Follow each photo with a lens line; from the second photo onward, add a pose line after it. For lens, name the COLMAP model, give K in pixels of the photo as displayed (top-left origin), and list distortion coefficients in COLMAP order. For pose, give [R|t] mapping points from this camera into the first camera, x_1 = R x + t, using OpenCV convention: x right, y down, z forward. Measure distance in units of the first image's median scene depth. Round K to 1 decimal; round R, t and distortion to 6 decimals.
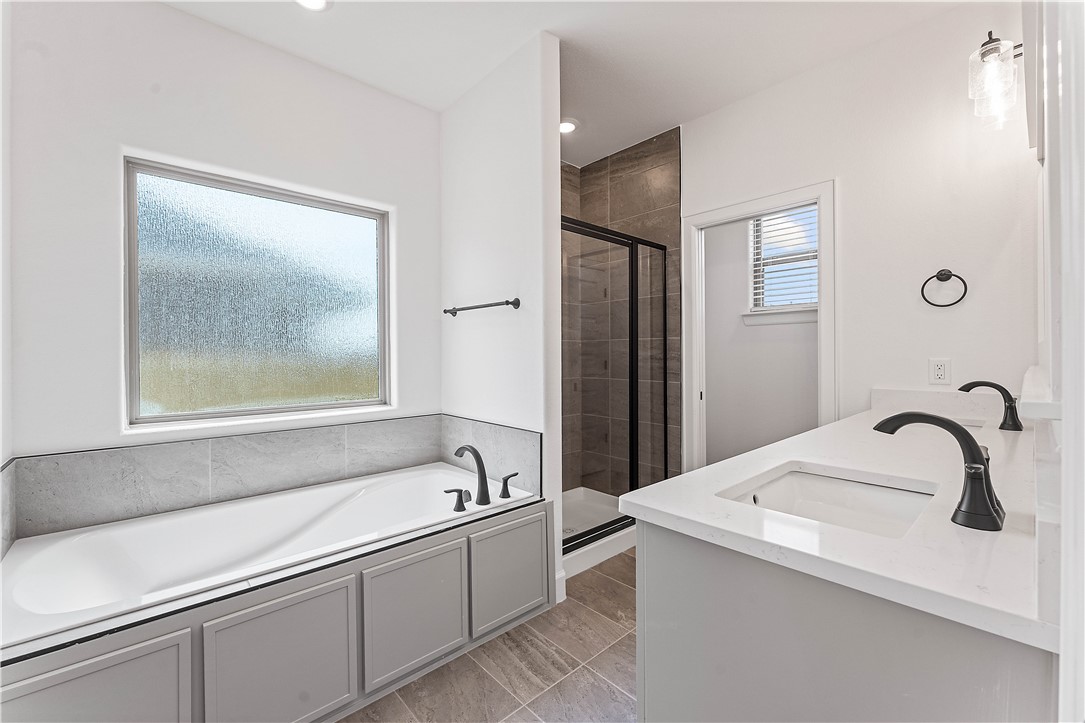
lens RADIAL K [[435.6, 0, 532.5], [0, 435.6, 350.9], [0, 0, 1]] dist [0.002377, 0.000085]
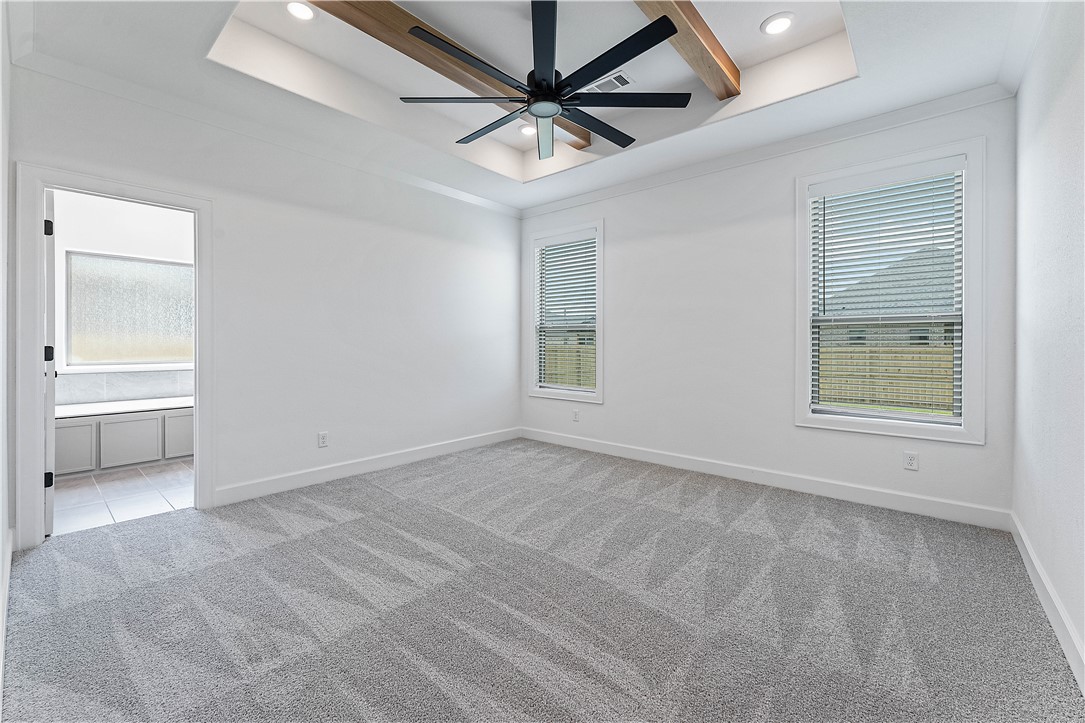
lens RADIAL K [[443.8, 0, 539.7], [0, 443.8, 336.2], [0, 0, 1]] dist [-0.001843, -0.000328]
pose [[0.992343, 0.005493, 0.123394, 1.236983], [-0.004511, 0.999956, -0.008234, 0.018061], [-0.123434, 0.007614, 0.992324, -1.590984]]
